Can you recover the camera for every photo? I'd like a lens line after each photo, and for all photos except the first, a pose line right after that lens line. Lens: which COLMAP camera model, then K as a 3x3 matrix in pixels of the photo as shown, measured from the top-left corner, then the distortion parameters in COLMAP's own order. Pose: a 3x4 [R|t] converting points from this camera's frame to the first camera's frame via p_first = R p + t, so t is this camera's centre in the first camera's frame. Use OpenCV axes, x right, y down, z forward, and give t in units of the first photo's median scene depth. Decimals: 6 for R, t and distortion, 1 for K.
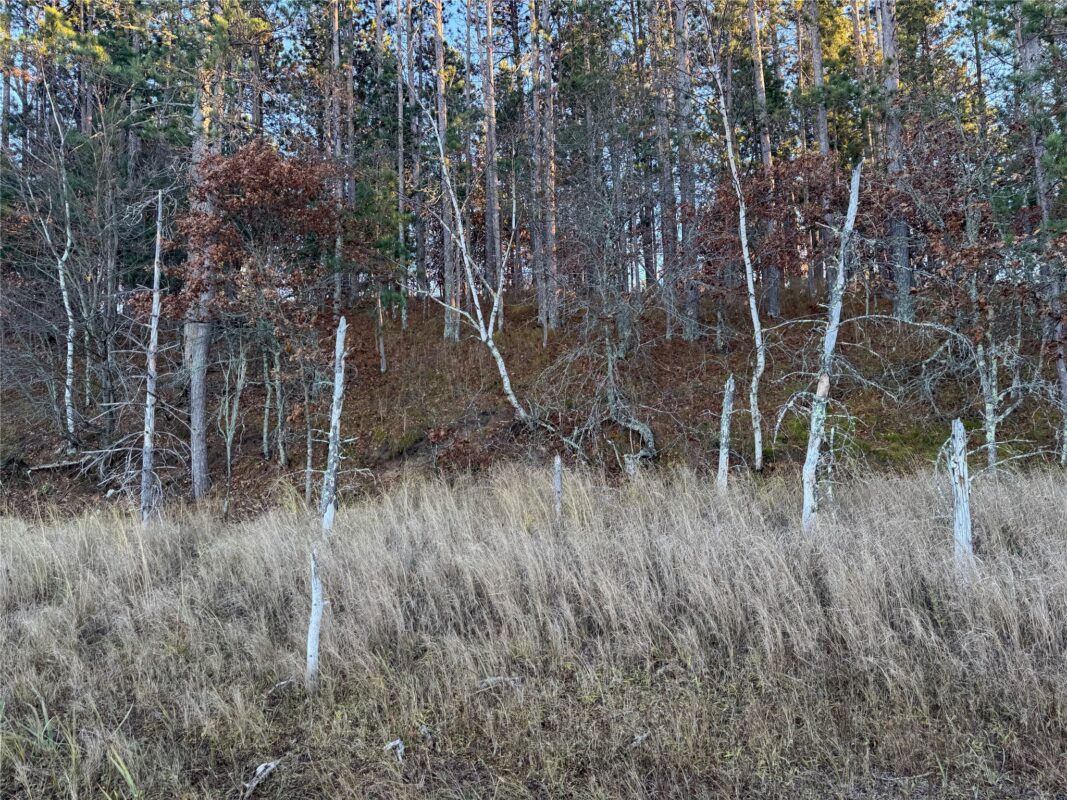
lens RADIAL K [[742.1, 0, 534.1], [0, 742.1, 392.4], [0, 0, 1]] dist [0.085381, -0.103570]
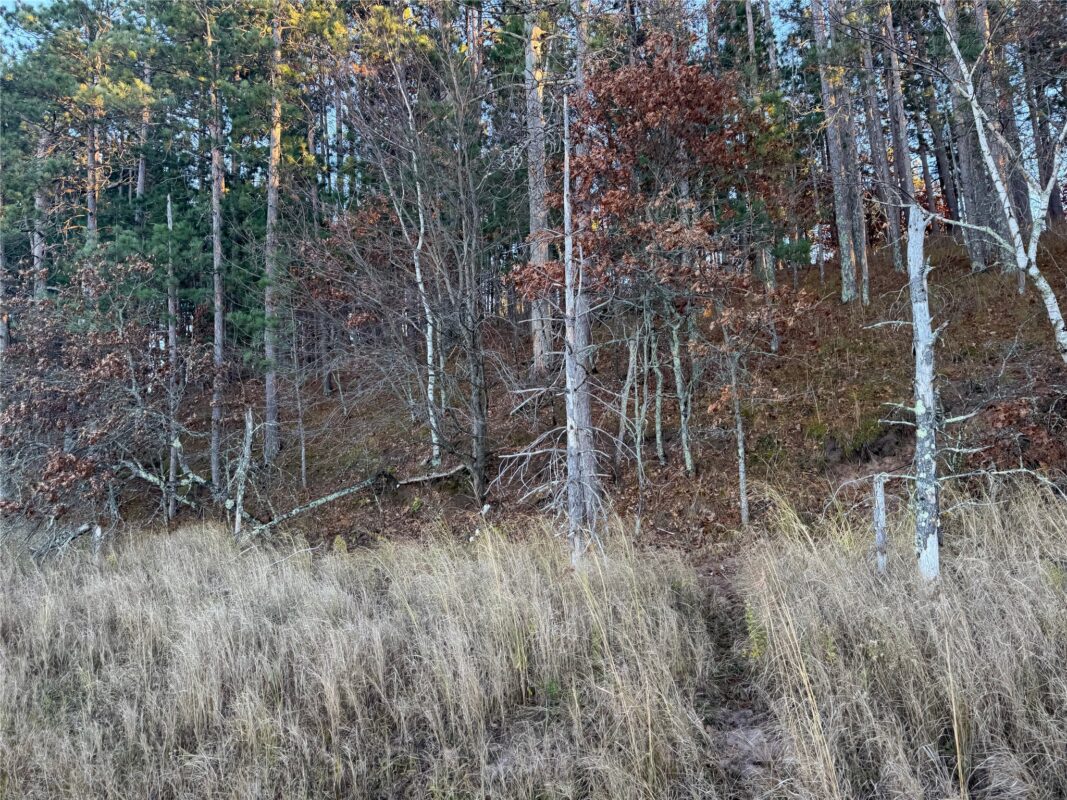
lens RADIAL K [[742.1, 0, 534.1], [0, 742.1, 392.4], [0, 0, 1]] dist [0.085381, -0.103570]
pose [[0.939870, -0.061431, -0.335963, -0.247288], [0.056934, 0.998108, -0.023228, 0.027566], [0.336754, 0.002704, 0.941589, 0.257221]]
